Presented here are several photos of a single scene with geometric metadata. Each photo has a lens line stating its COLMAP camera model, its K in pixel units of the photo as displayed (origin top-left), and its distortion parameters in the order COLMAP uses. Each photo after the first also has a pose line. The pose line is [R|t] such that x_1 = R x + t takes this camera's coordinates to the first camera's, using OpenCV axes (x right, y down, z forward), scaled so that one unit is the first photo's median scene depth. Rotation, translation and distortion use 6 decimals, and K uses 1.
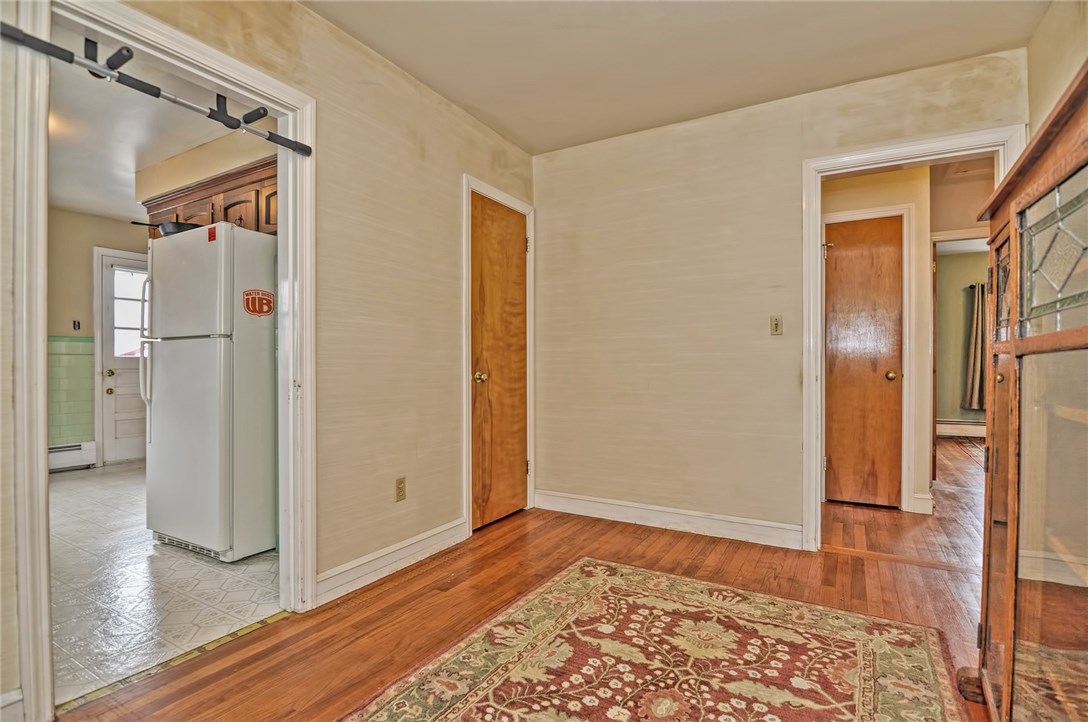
lens RADIAL K [[524.7, 0, 540.9], [0, 524.7, 363.8], [0, 0, 1]] dist [-0.007794, -0.008429]
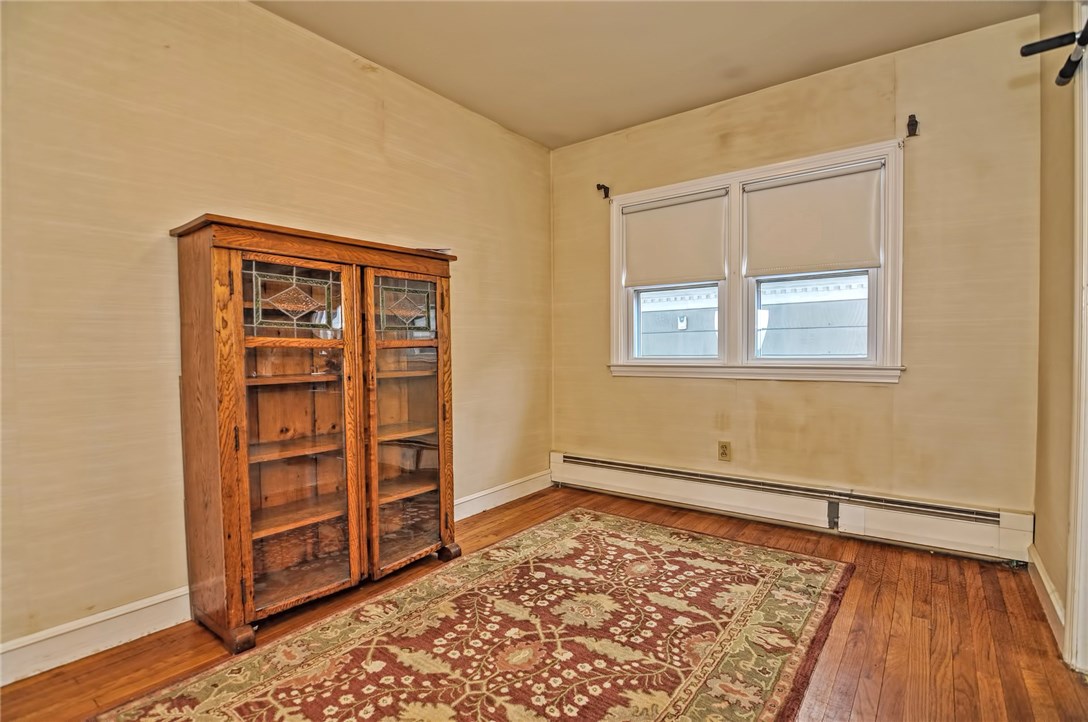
lens RADIAL K [[524.7, 0, 539.5], [0, 524.7, 368.2], [0, 0, 1]] dist [-0.007794, -0.008429]
pose [[-0.993433, 0.004561, 0.114321, 0.049843], [0.008284, 0.999450, 0.032118, -0.002109], [-0.114112, 0.032854, -0.992925, 1.674120]]
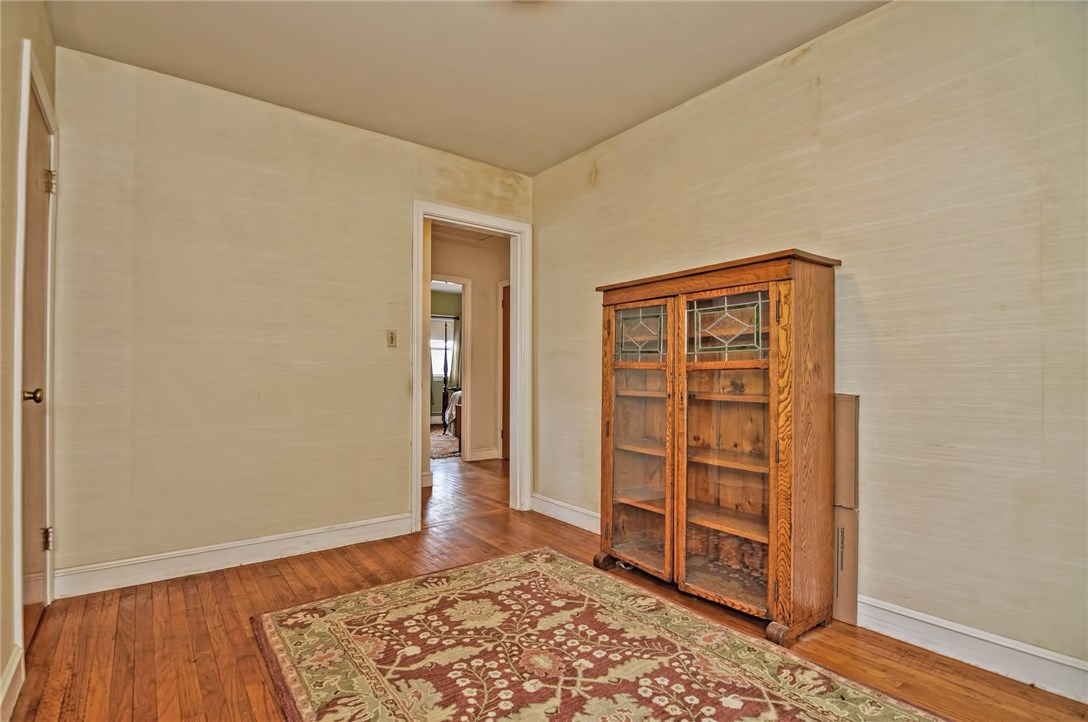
lens RADIAL K [[524.7, 0, 537.0], [0, 524.7, 364.3], [0, 0, 1]] dist [-0.007794, -0.008429]
pose [[0.386917, 0.012449, 0.922031, -0.705298], [-0.003603, 0.999922, -0.011989, -0.009427], [-0.922108, 0.001317, 0.386932, 0.432492]]
